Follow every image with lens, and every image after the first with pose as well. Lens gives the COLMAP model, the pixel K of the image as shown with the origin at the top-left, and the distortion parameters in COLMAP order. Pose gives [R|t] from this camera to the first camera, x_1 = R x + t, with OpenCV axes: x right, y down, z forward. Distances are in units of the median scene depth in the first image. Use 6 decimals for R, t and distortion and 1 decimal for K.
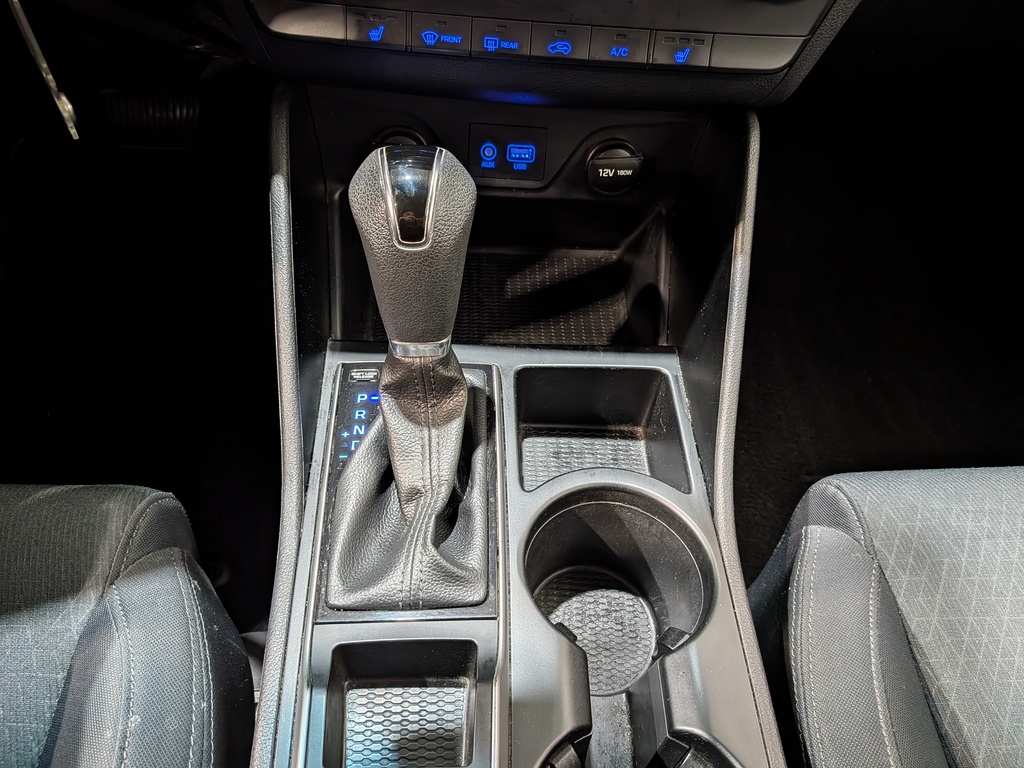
lens RADIAL K [[741.1, 0, 522.7], [0, 741.1, 402.5], [0, 0, 1]] dist [0.061979, -0.113973]
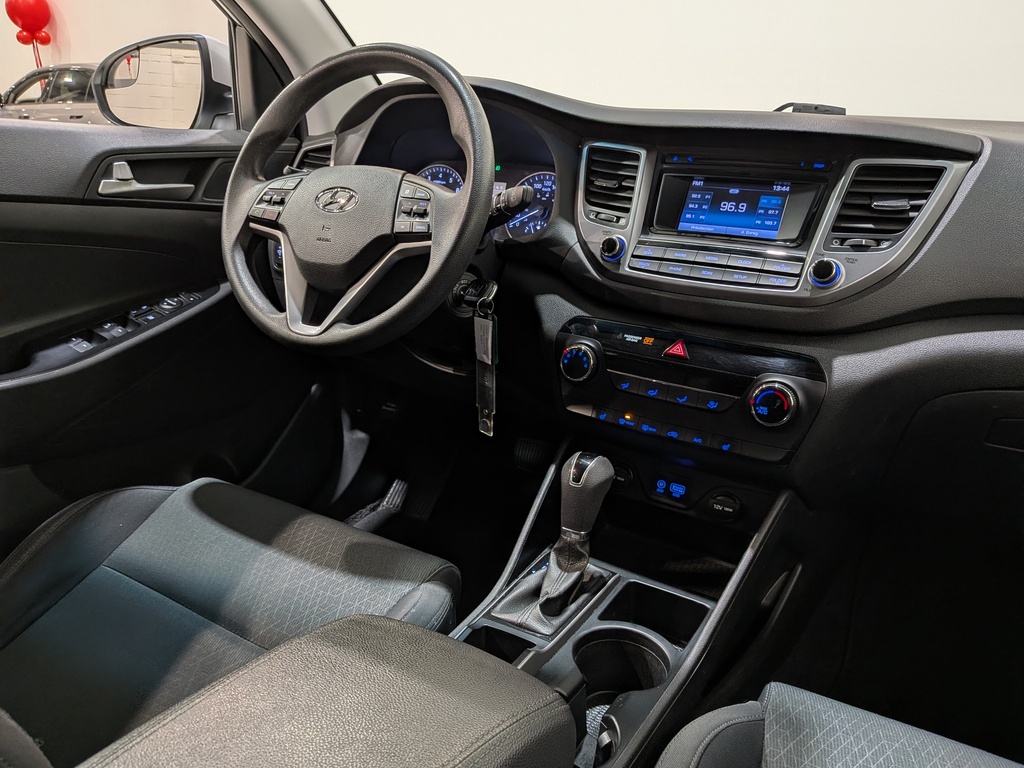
lens RADIAL K [[741.1, 0, 525.3], [0, 741.1, 390.0], [0, 0, 1]] dist [0.061979, -0.113973]
pose [[0.843166, 0.131514, -0.521320, 0.822377], [-0.391102, 0.815370, -0.426861, 0.561990], [0.368931, 0.563805, 0.738928, -0.927228]]
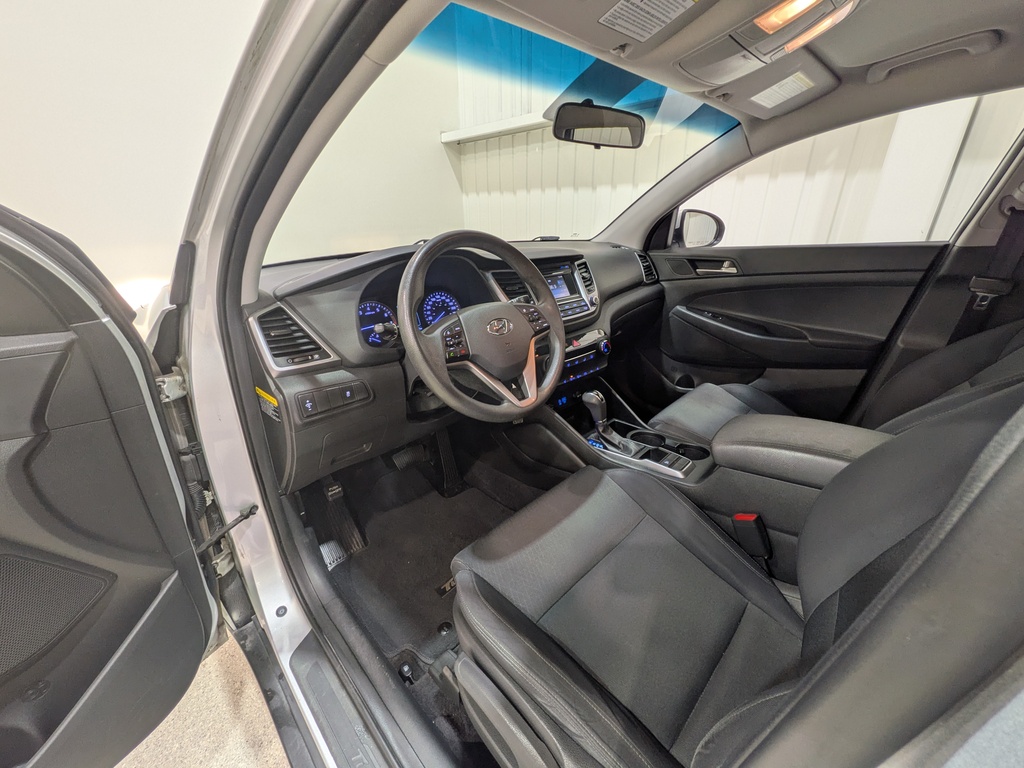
lens RADIAL K [[404.7, 0, 517.9], [0, 404.7, 387.1], [0, 0, 1]] dist [0.002403, -0.000162]
pose [[0.735135, -0.342912, 0.584797, -2.233458], [0.572405, 0.776162, -0.264433, 0.156489], [-0.363220, 0.529135, 0.766869, -1.220026]]
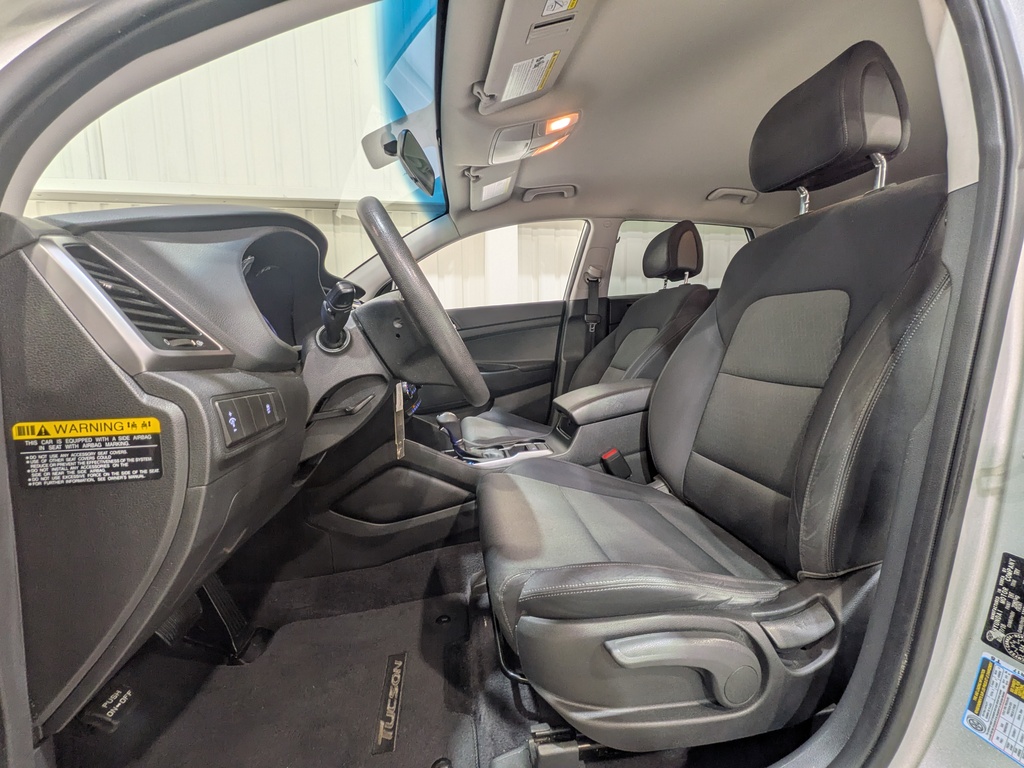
lens RADIAL K [[404.7, 0, 510.5], [0, 404.7, 383.3], [0, 0, 1]] dist [0.002403, -0.000162]
pose [[-0.118694, -0.185074, 0.975530, -2.925448], [0.790939, 0.576329, 0.205573, -0.637443], [-0.600273, 0.795985, 0.077976, 0.217337]]
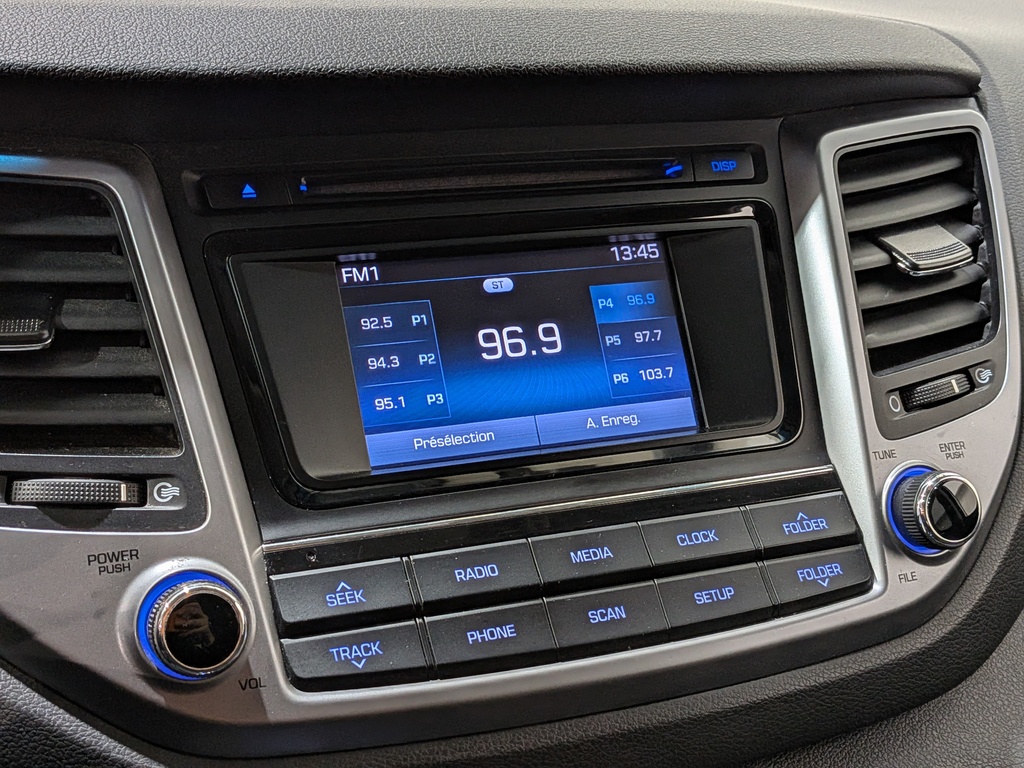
lens RADIAL K [[1503.8, 0, 482.4], [0, 1503.8, 412.8], [0, 0, 1]] dist [0.108302, 0.000000]
pose [[0.927670, -0.174083, 0.330338, -0.379591], [0.321388, 0.822637, -0.469018, -0.487716], [-0.190100, 0.541260, 0.819084, -0.324612]]
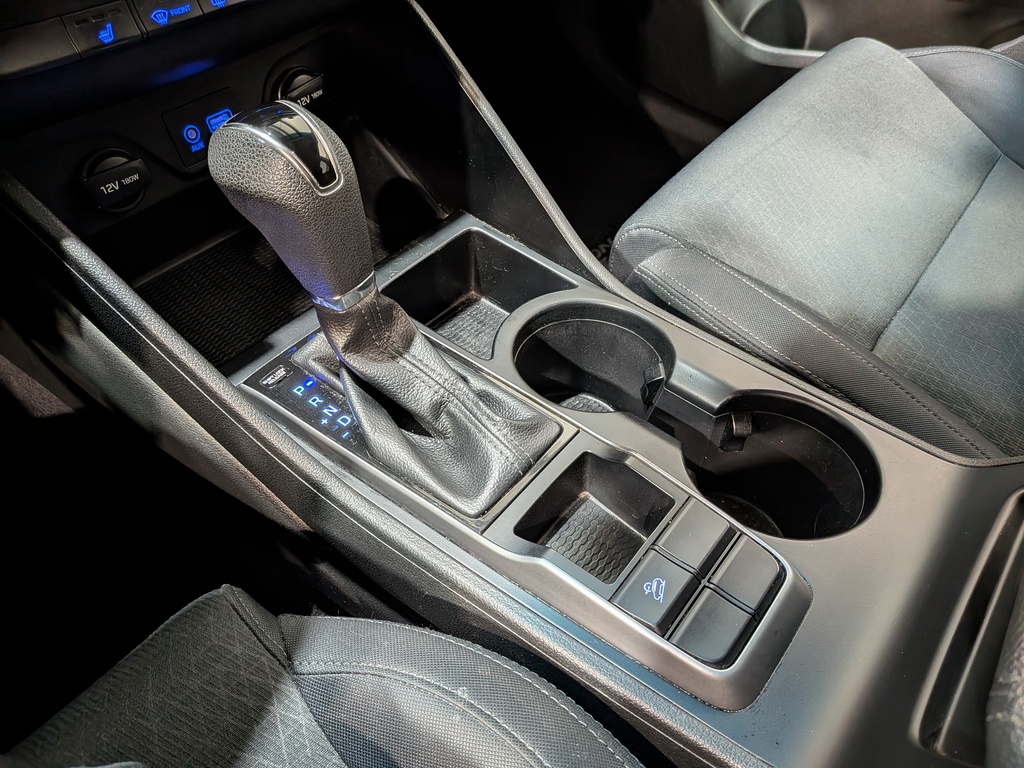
lens RADIAL K [[741.1, 0, 517.7], [0, 741.1, 393.8], [0, 0, 1]] dist [0.061979, -0.113973]
pose [[0.665829, -0.594649, 0.450626, -0.506944], [0.571338, 0.794796, 0.204628, -0.042453], [-0.479838, 0.121212, 0.868944, 0.024882]]
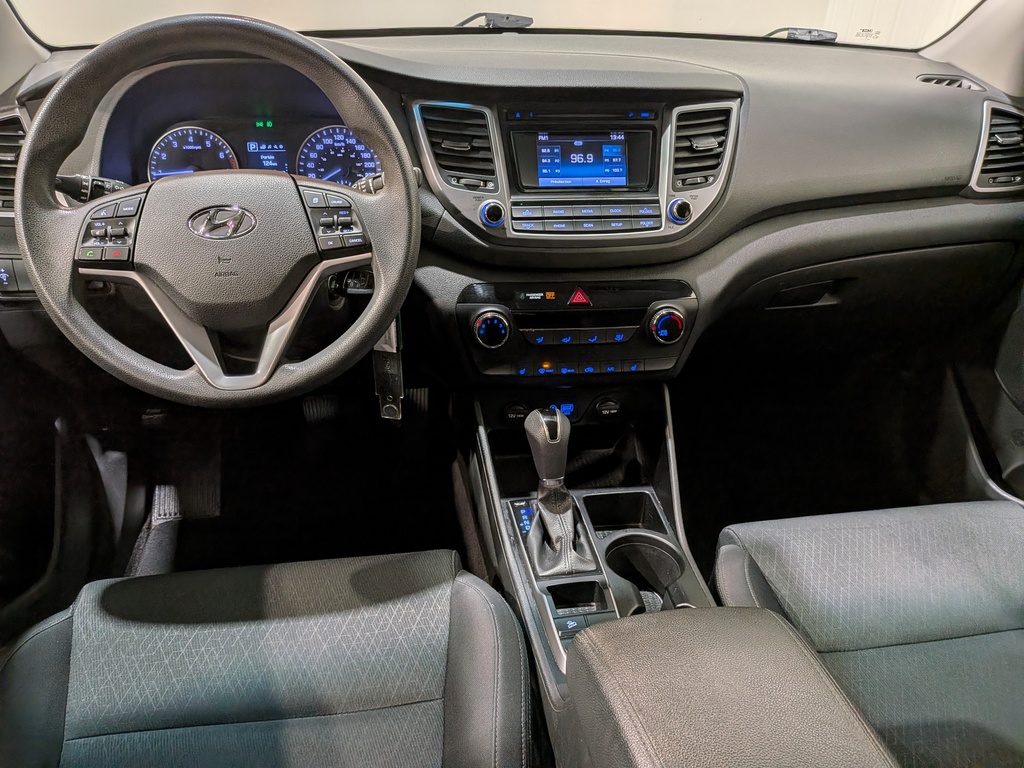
lens RADIAL K [[741.1, 0, 507.3], [0, 741.1, 397.7], [0, 0, 1]] dist [0.061979, -0.113973]
pose [[0.993582, -0.098374, 0.055836, -0.392965], [0.111312, 0.938109, -0.327964, 0.456343], [-0.020117, 0.332074, 0.943039, -1.452699]]
